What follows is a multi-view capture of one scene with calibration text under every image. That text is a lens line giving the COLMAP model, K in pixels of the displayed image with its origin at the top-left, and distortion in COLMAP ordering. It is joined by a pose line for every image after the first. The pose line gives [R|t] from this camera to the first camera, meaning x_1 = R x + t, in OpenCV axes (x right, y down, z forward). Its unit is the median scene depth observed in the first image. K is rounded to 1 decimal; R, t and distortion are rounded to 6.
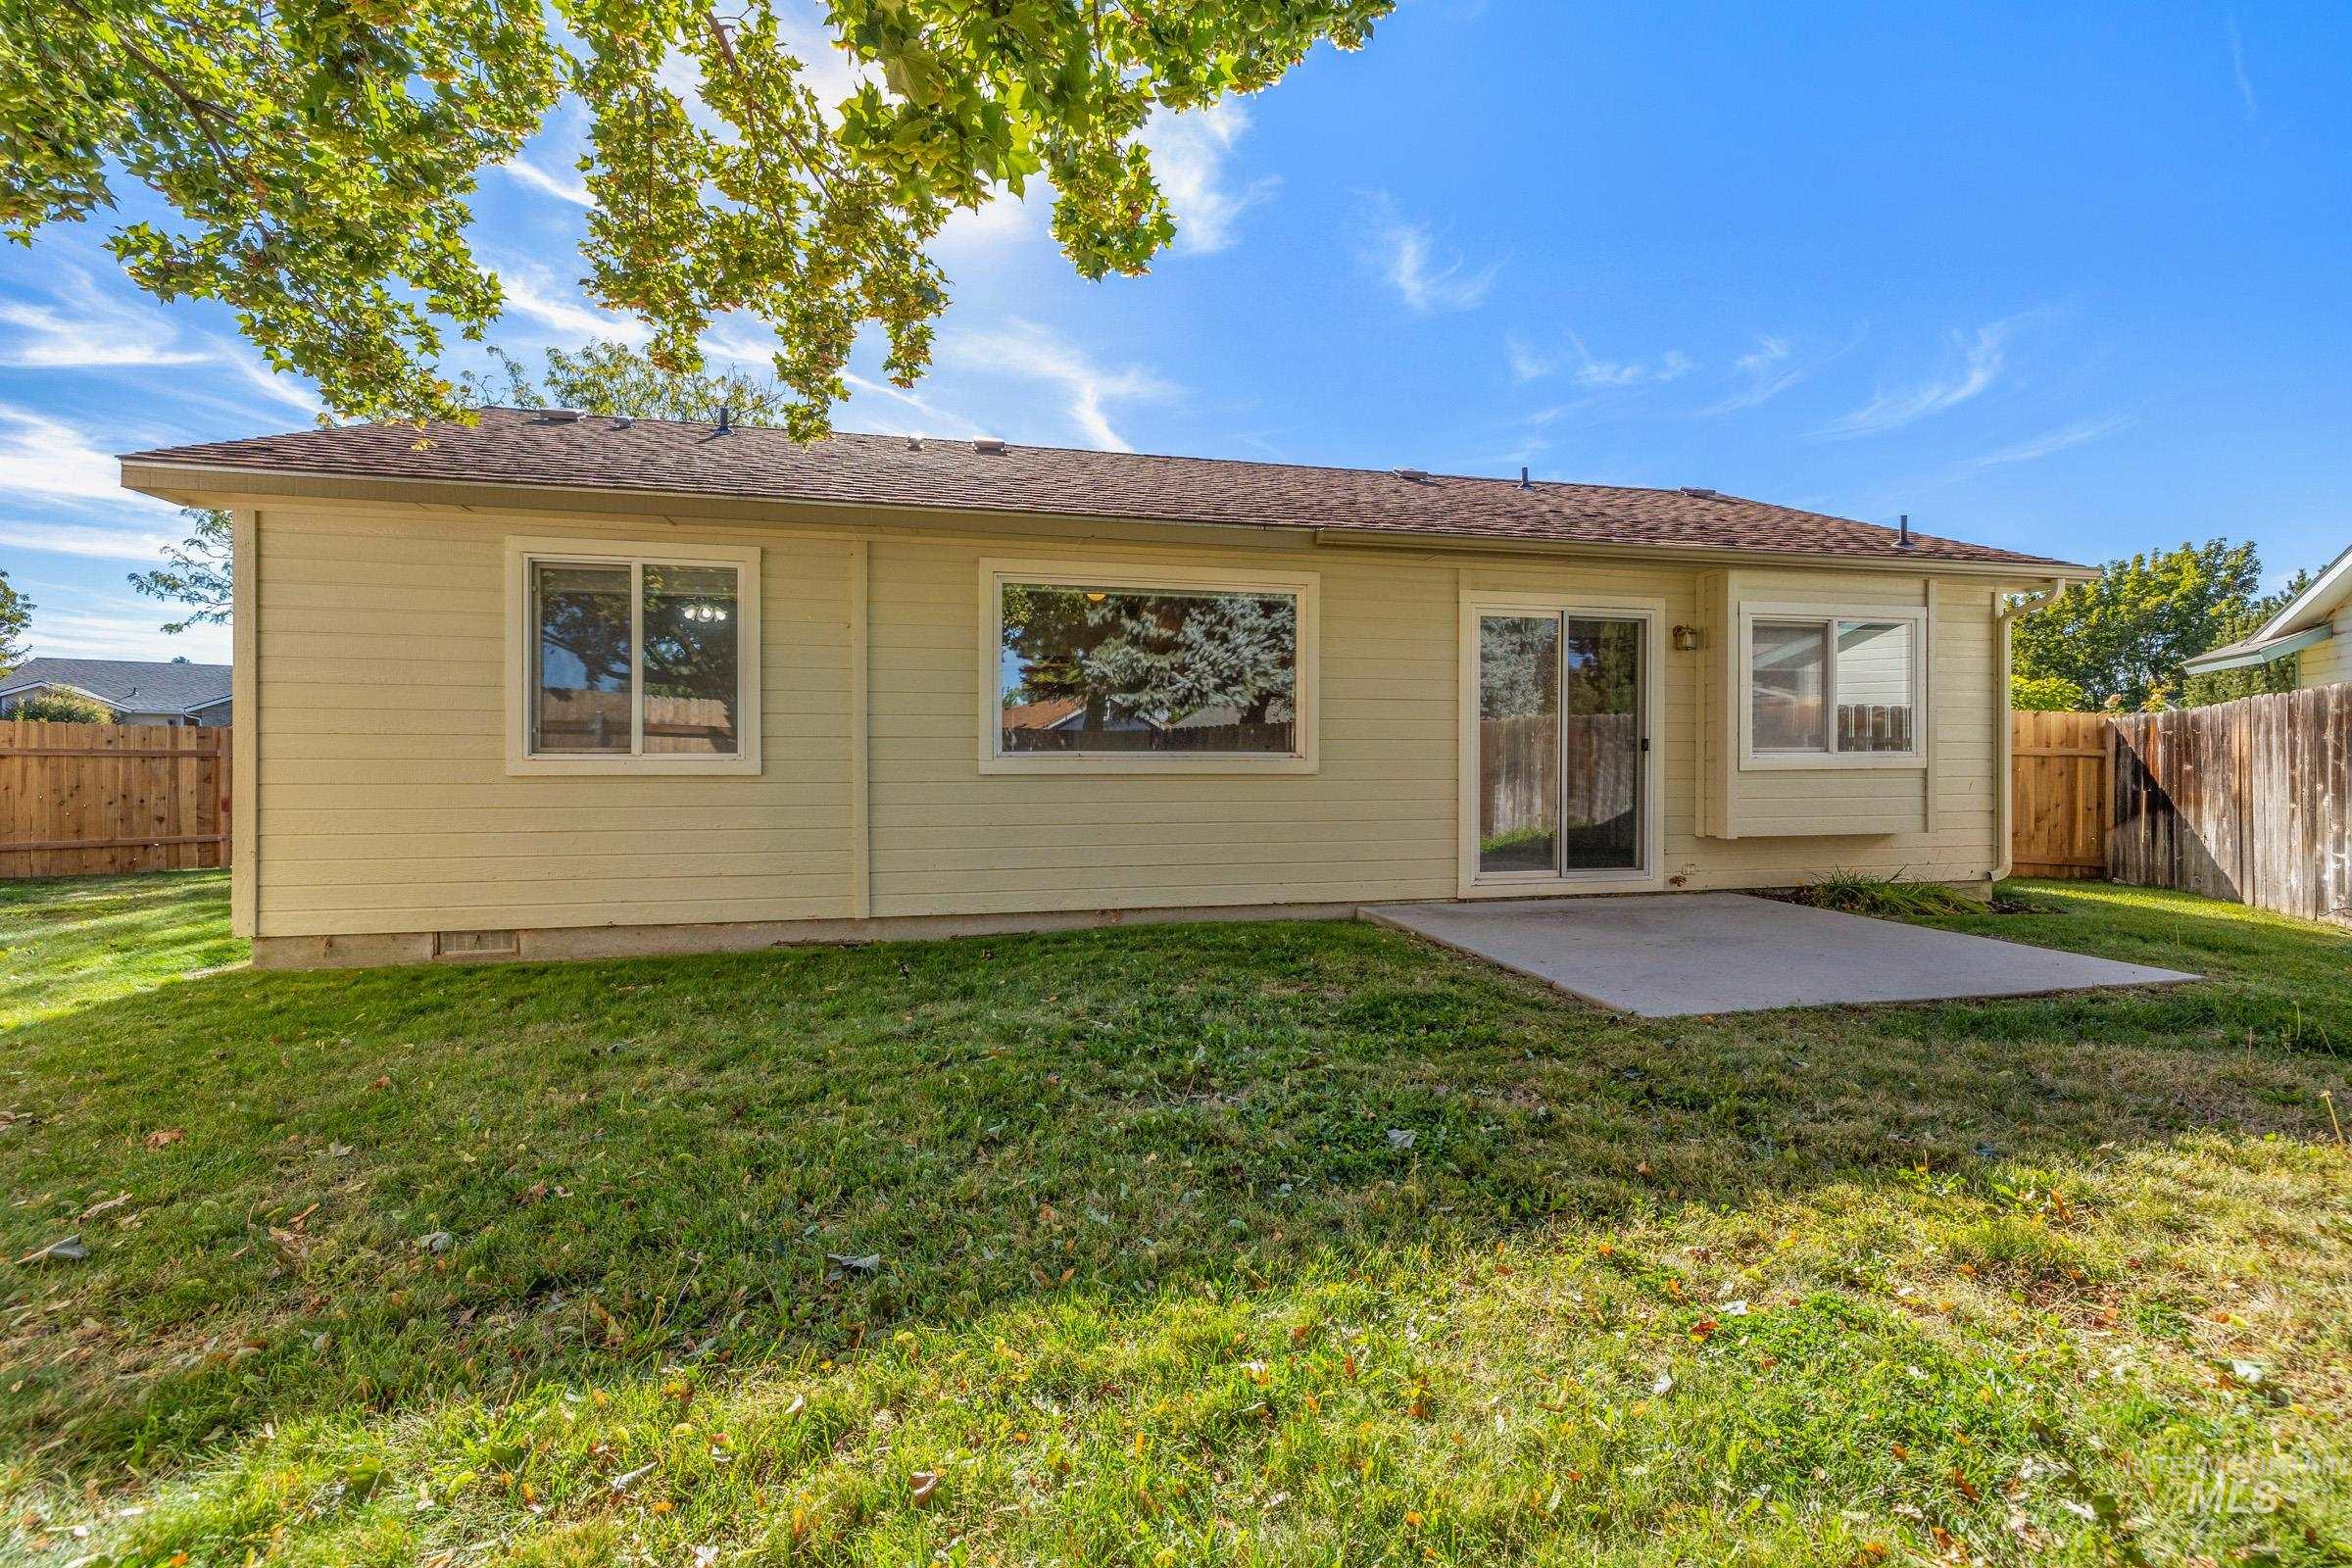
lens RADIAL K [[991.5, 0, 1177.3], [0, 991.5, 787.1], [0, 0, 1]] dist [-0.001922, 0.000336]
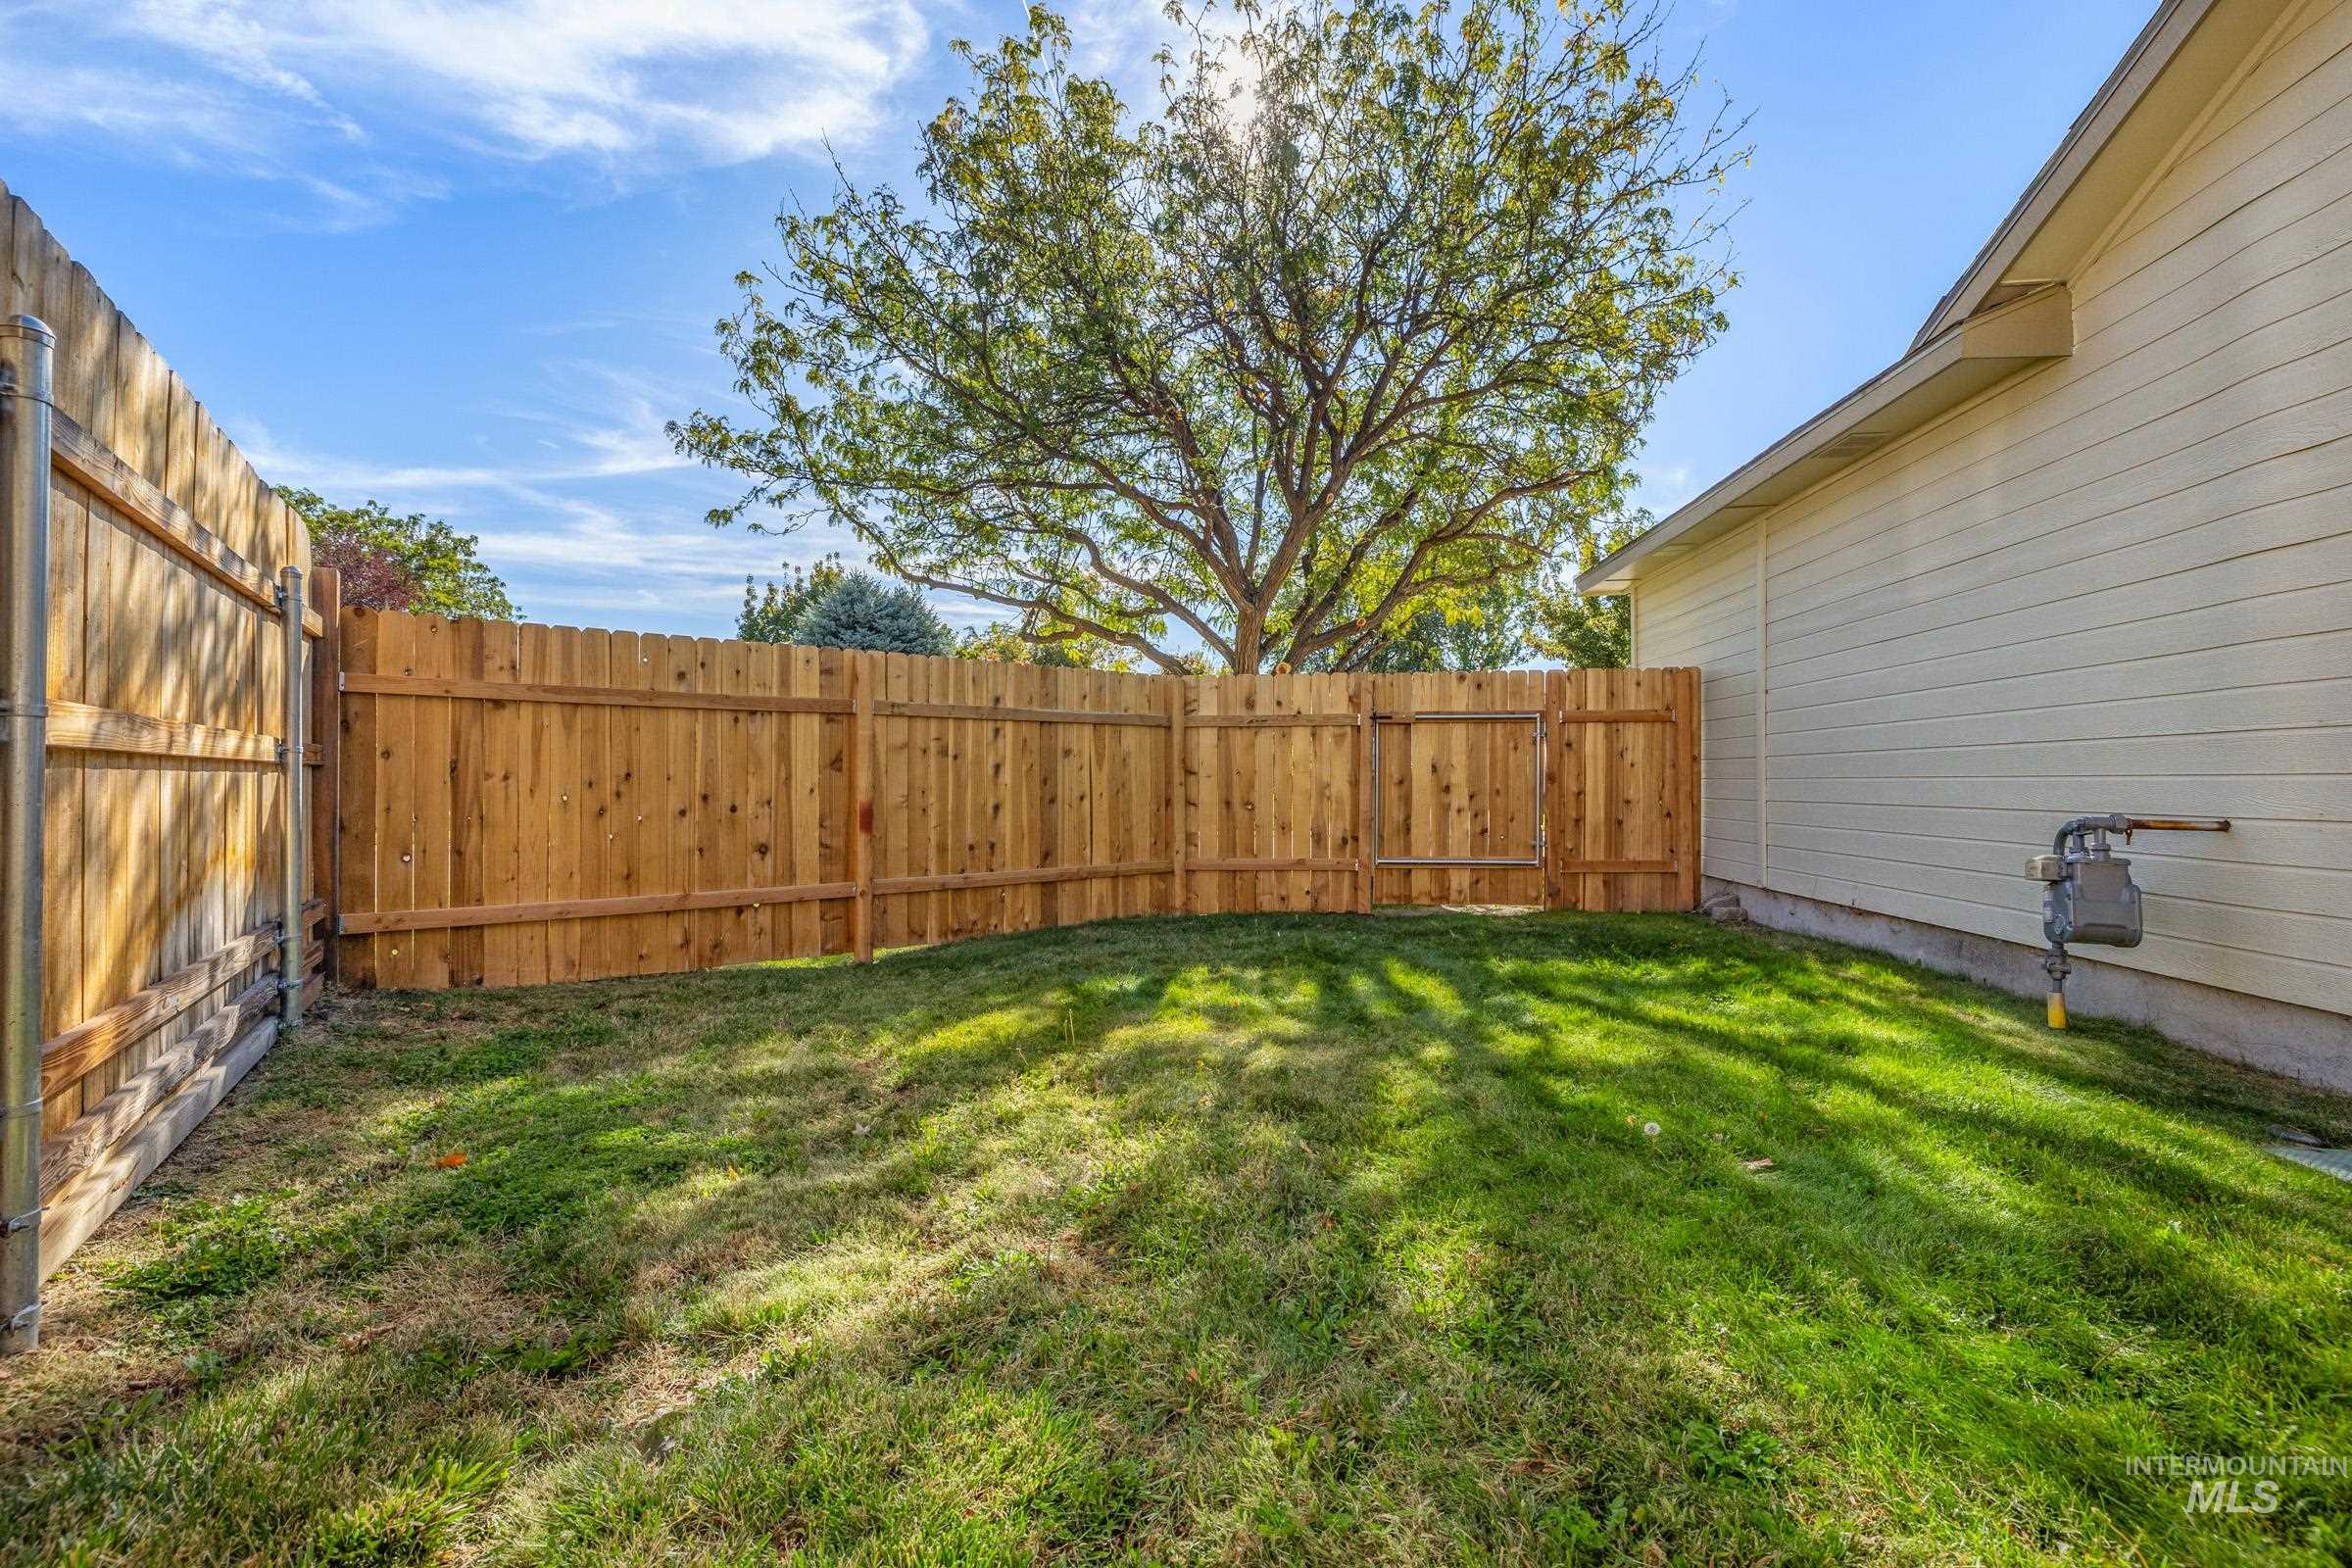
lens RADIAL K [[1070.8, 0, 1177.4], [0, 1070.8, 784.8], [0, 0, 1]] dist [-0.003834, -0.000129]
pose [[0.953297, -0.002109, -0.302026, -0.677392], [-0.000145, 0.999972, -0.007441, 0.006544], [0.302033, 0.007137, 0.953271, 0.571712]]
